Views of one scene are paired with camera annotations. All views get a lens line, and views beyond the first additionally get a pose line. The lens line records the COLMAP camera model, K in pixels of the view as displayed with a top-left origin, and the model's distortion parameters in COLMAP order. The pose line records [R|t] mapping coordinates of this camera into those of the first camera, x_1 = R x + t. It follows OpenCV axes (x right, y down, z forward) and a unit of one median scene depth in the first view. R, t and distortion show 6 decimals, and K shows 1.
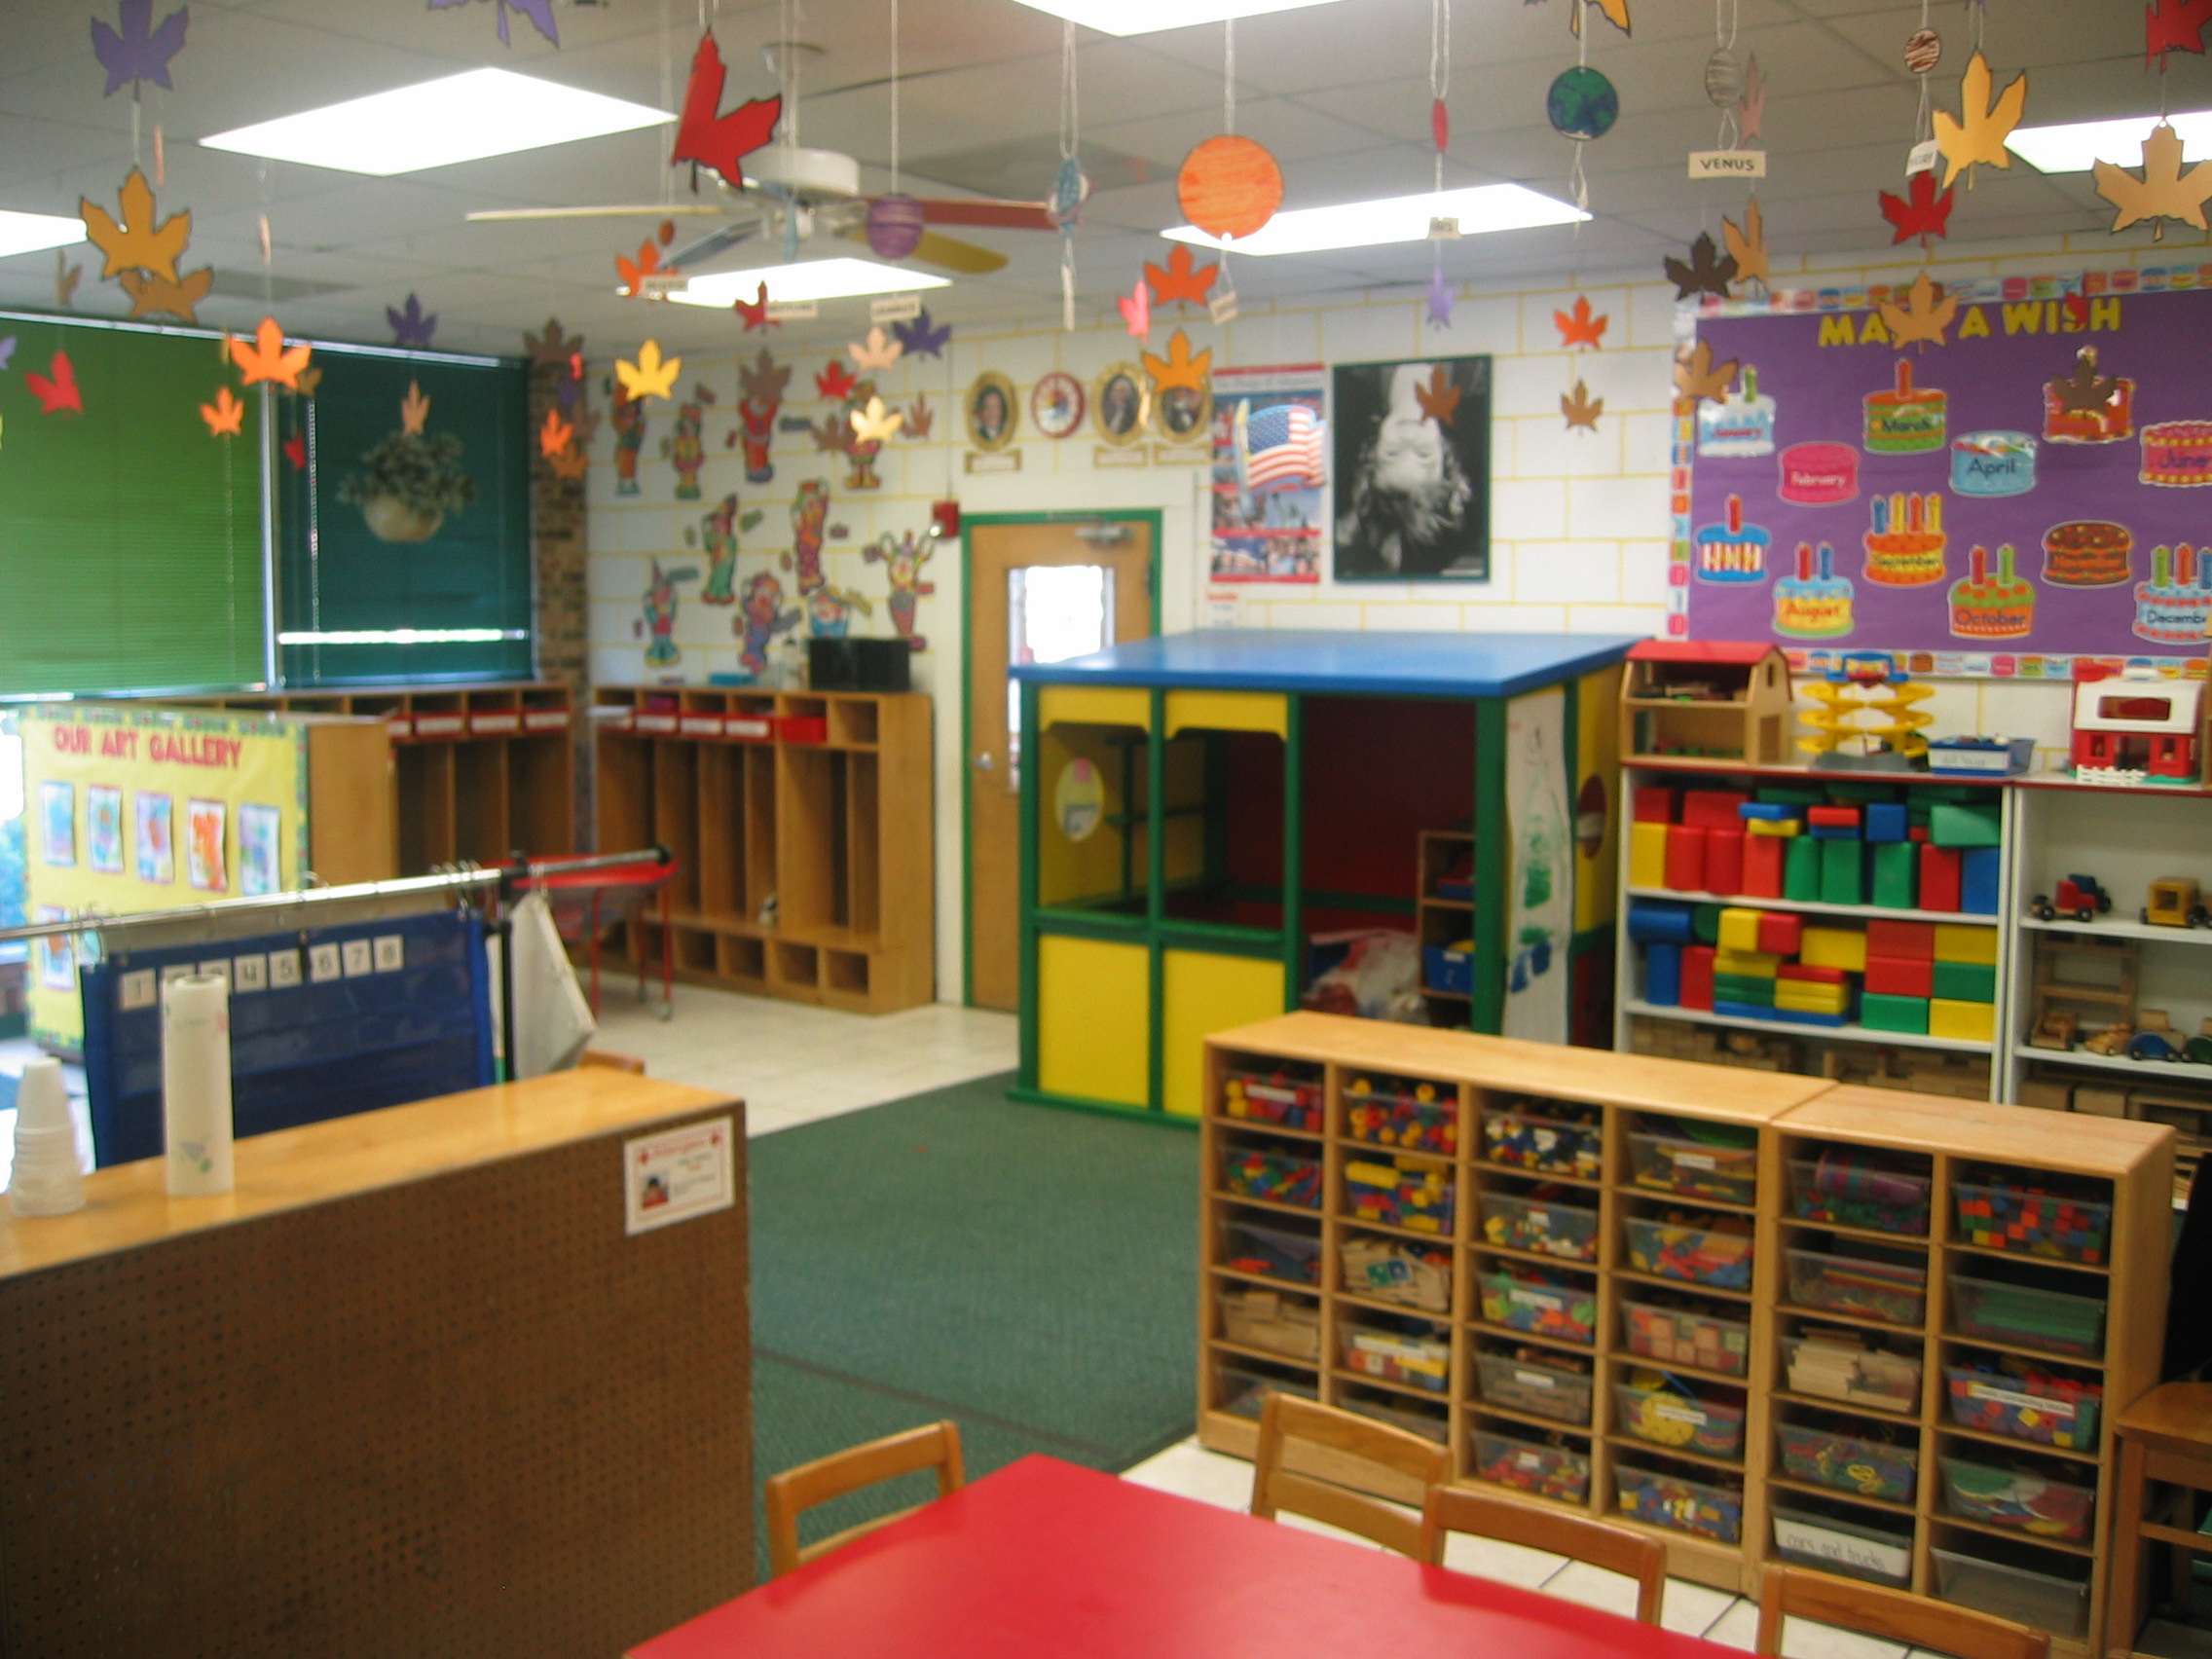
lens RADIAL K [[2200.8, 0, 1102.8], [0, 2200.8, 821.2], [0, 0, 1]] dist [-0.126935, 0.105768]
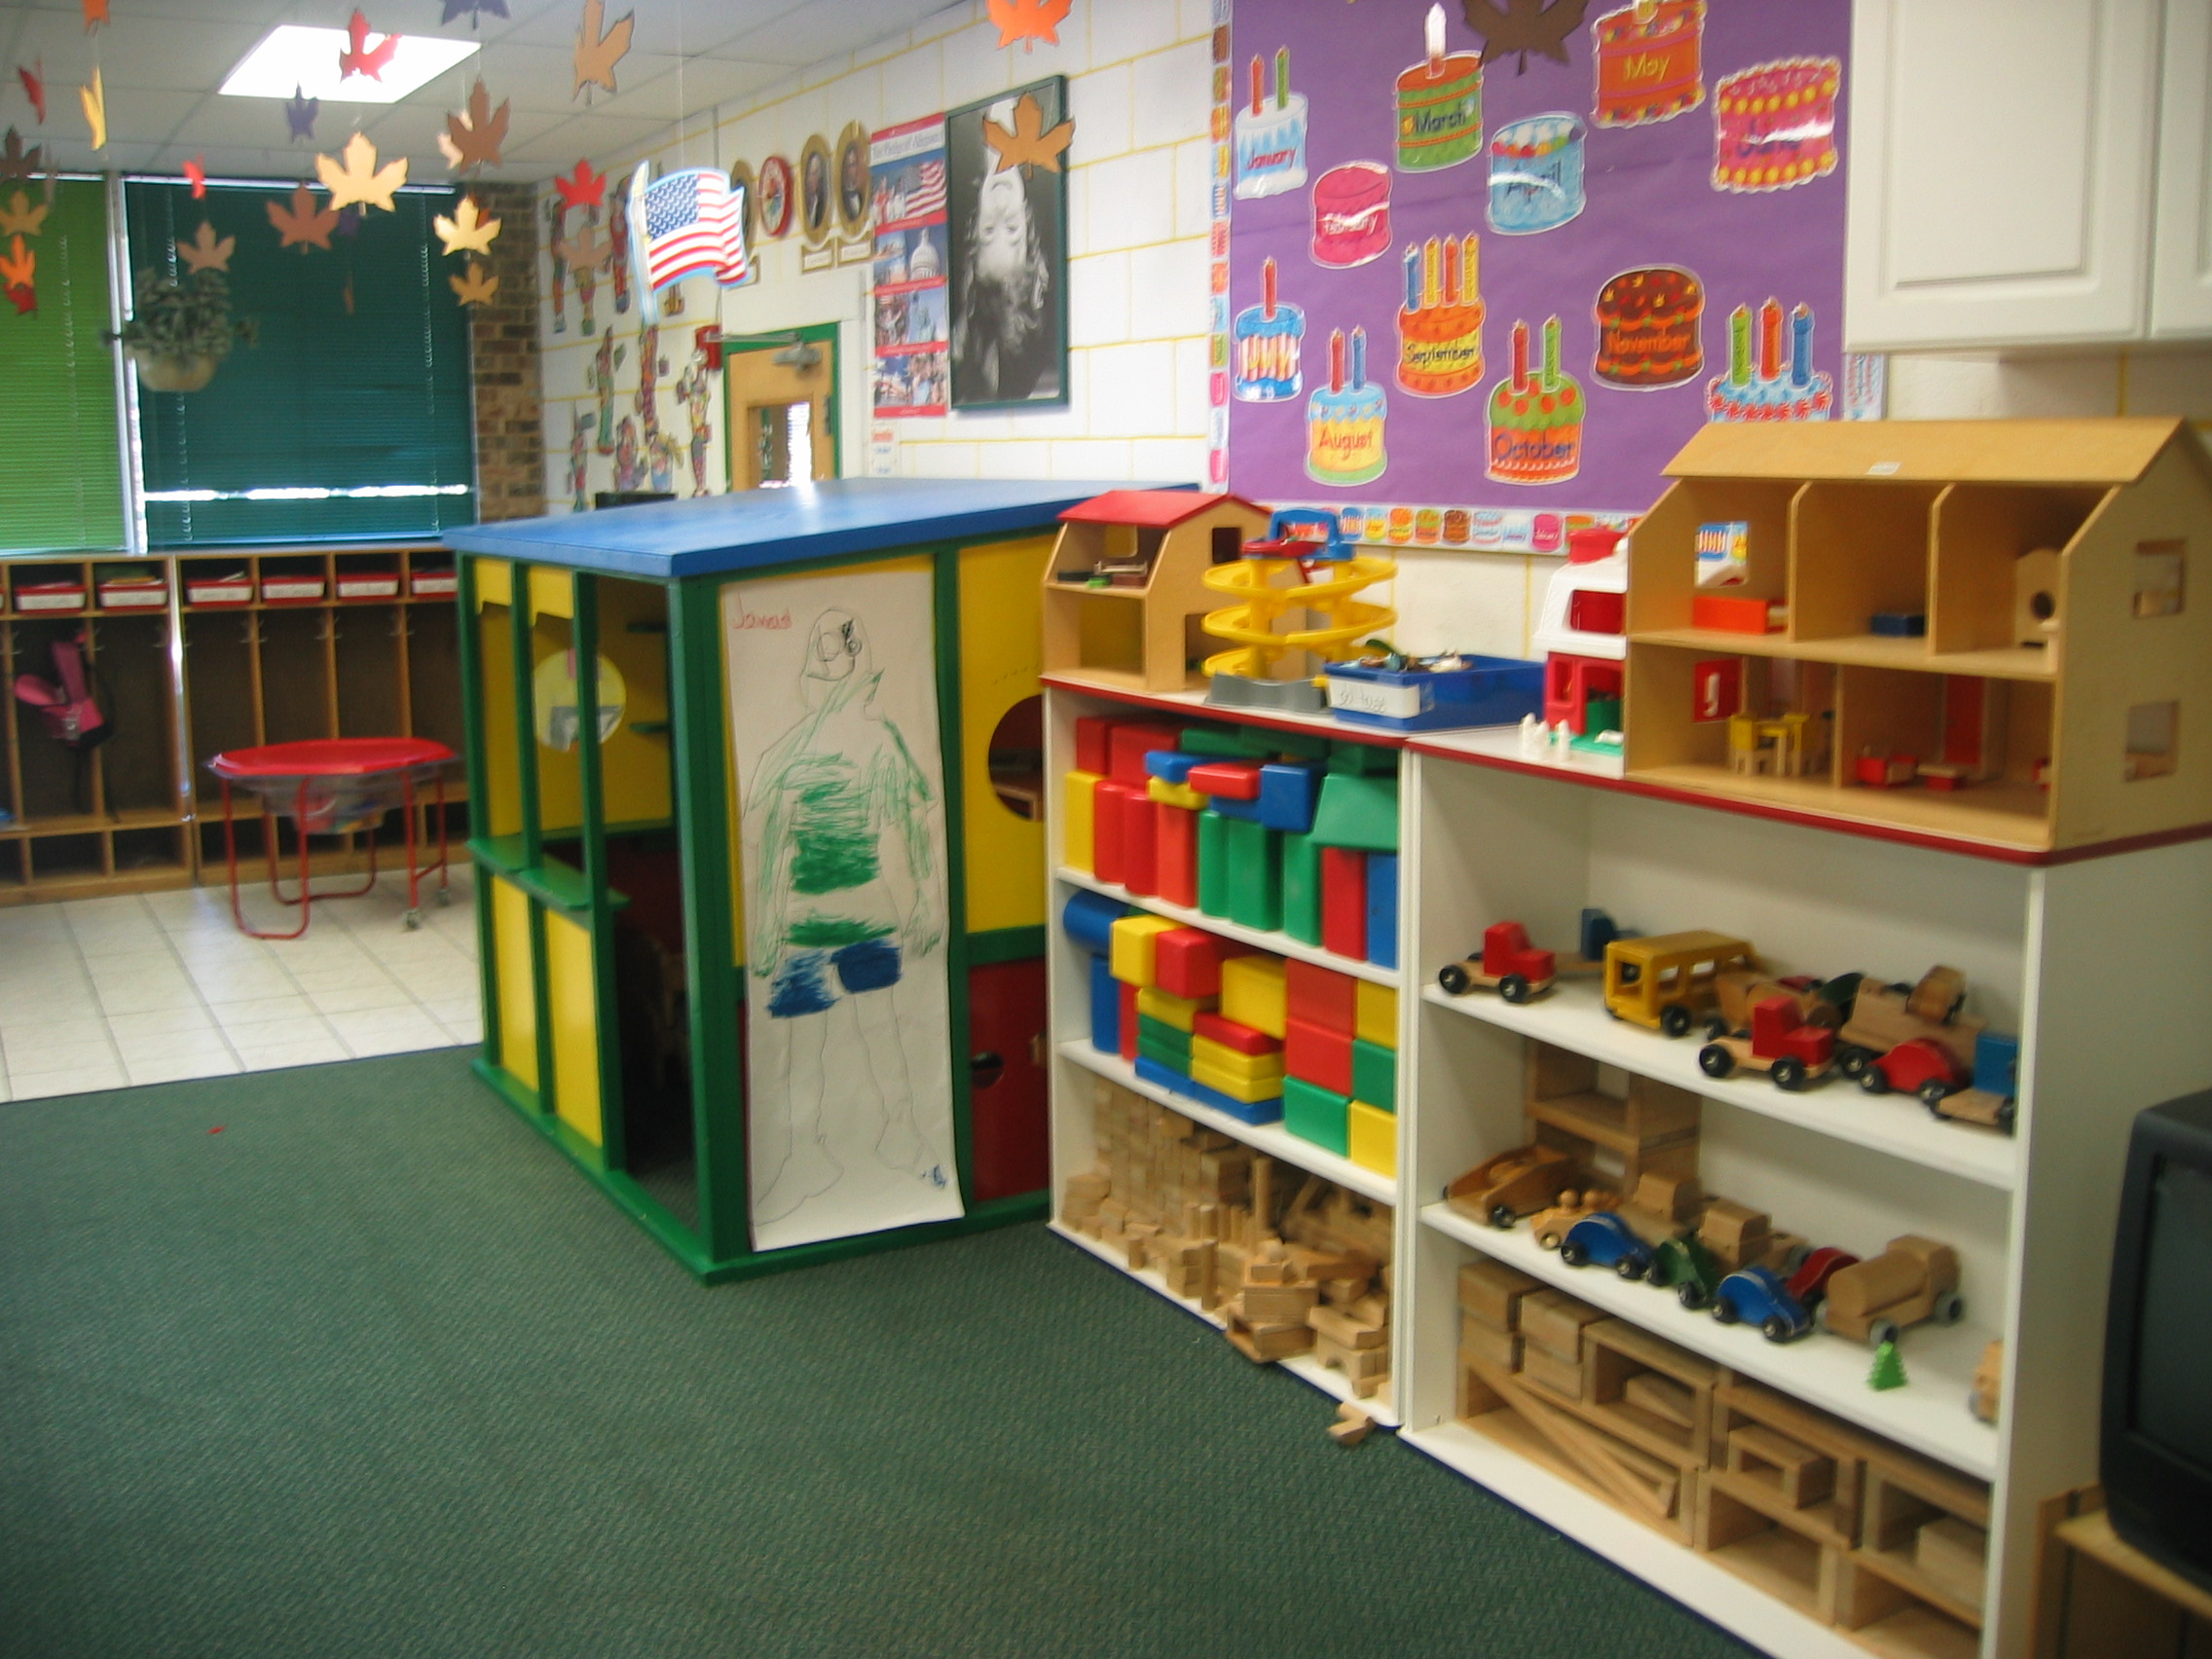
lens RADIAL K [[2200.8, 0, 1102.8], [0, 2200.8, 821.2], [0, 0, 1]] dist [-0.126935, 0.105768]
pose [[0.911020, 0.058536, -0.408186, 0.525765], [-0.031420, 0.996849, 0.072829, -0.032676], [0.411163, -0.053524, 0.909989, 0.404444]]
